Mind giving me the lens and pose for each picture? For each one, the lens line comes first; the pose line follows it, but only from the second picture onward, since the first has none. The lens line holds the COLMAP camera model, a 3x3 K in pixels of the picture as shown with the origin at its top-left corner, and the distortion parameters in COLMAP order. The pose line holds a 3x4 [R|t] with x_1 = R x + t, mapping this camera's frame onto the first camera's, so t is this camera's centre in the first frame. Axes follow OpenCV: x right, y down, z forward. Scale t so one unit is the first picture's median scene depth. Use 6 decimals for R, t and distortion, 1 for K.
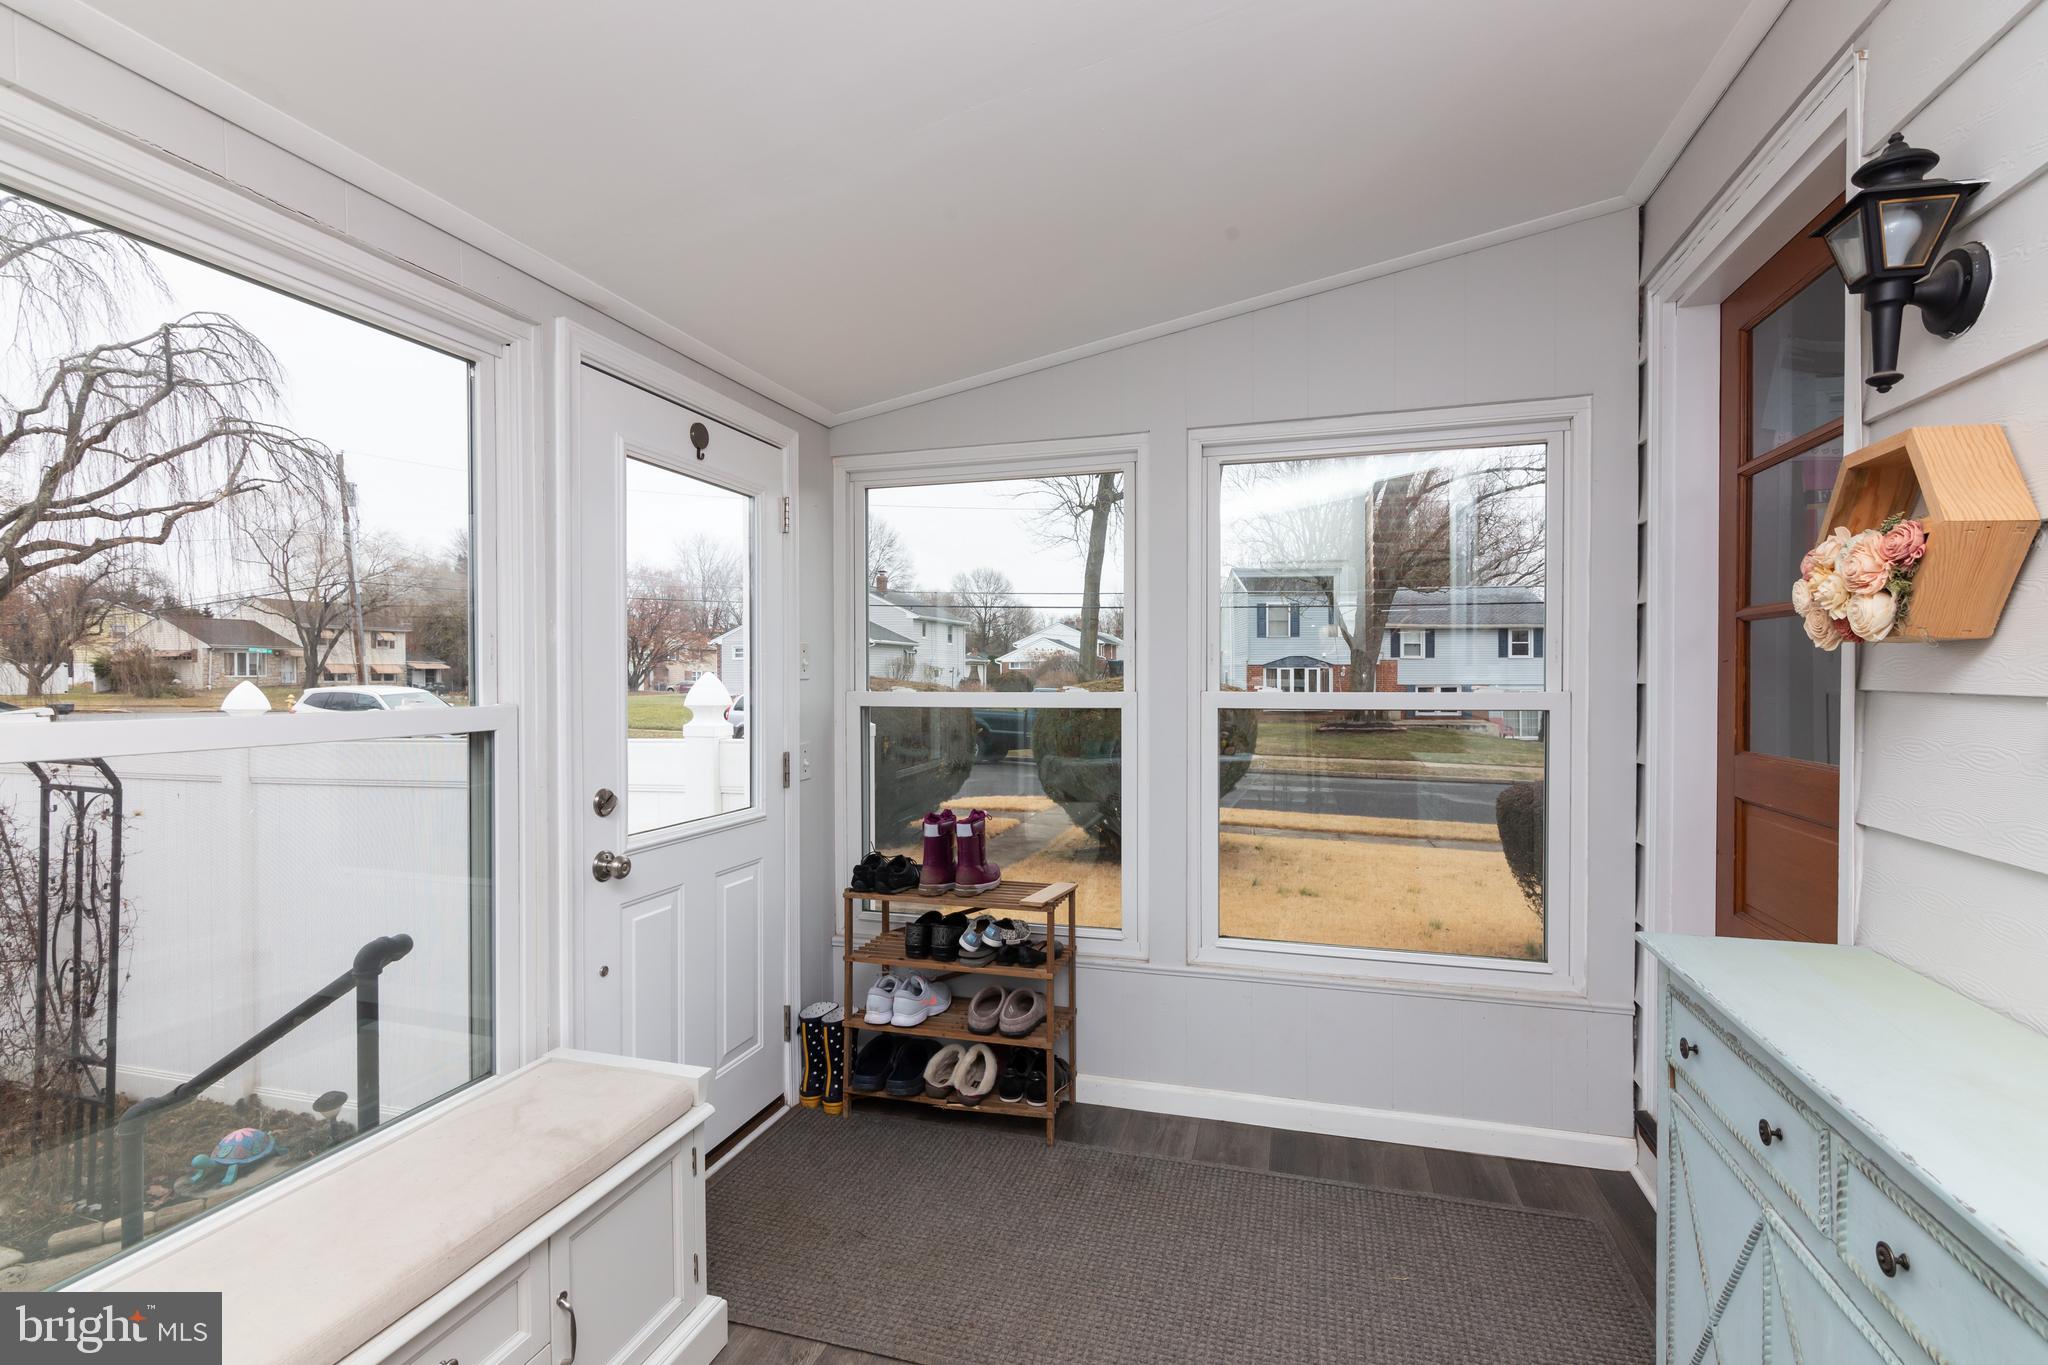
lens RADIAL K [[932.5, 0, 1021.8], [0, 932.5, 682.8], [0, 0, 1]] dist [-0.001322, -0.000782]
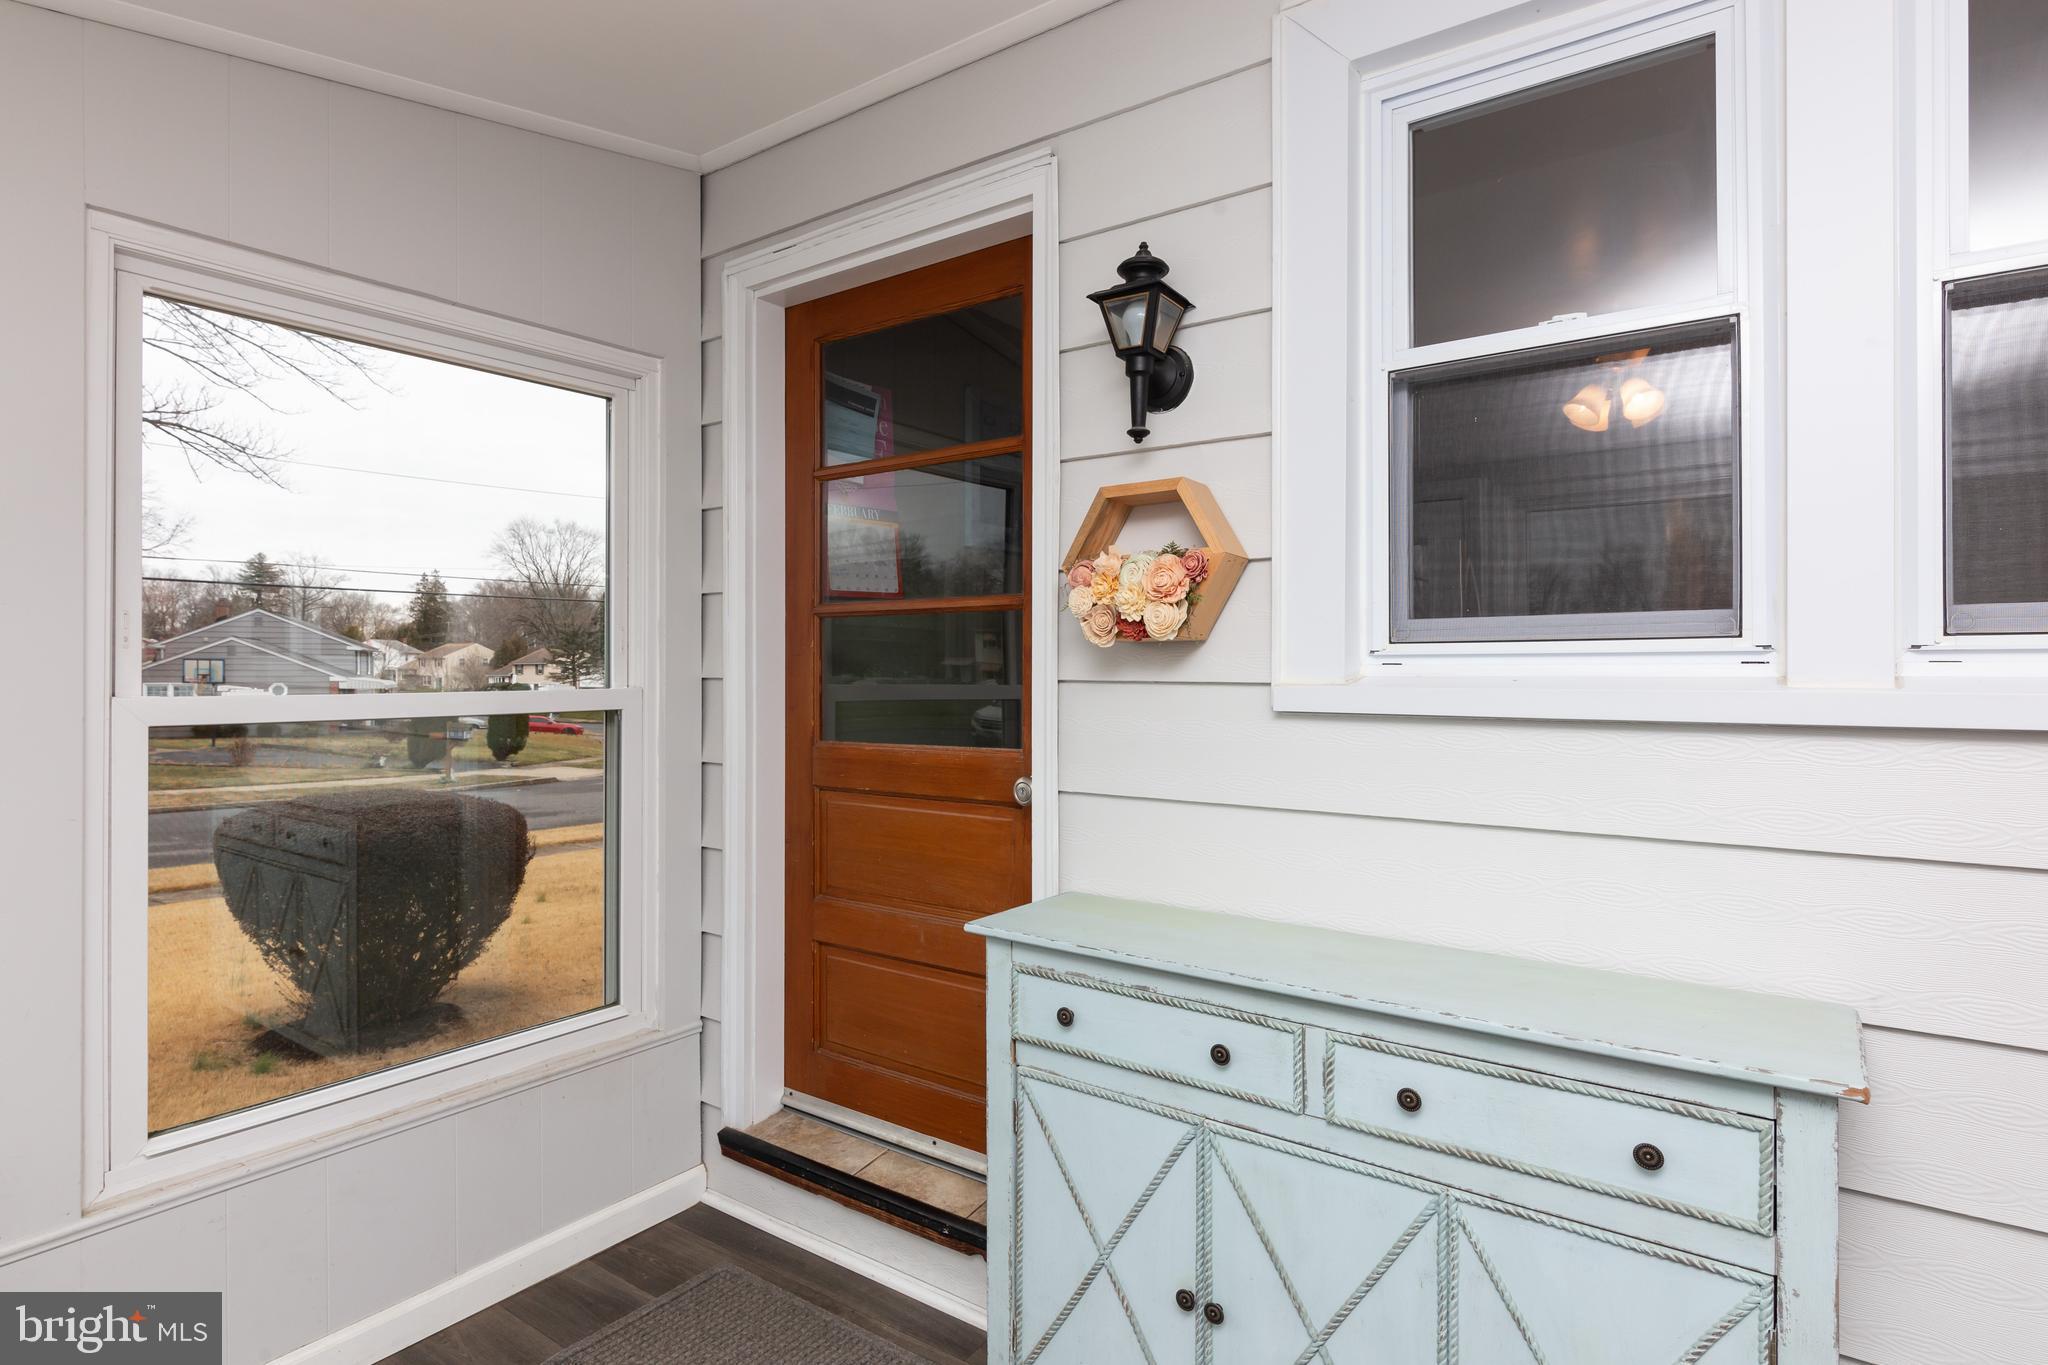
lens RADIAL K [[1053.6, 0, 1018.9], [0, 1053.6, 666.7], [0, 0, 1]] dist [0.001520, 0.000828]
pose [[0.342899, 0.004578, 0.939361, -0.229620], [0.007357, 0.999944, -0.007558, 0.000022], [-0.939344, 0.009502, 0.342846, 0.329961]]
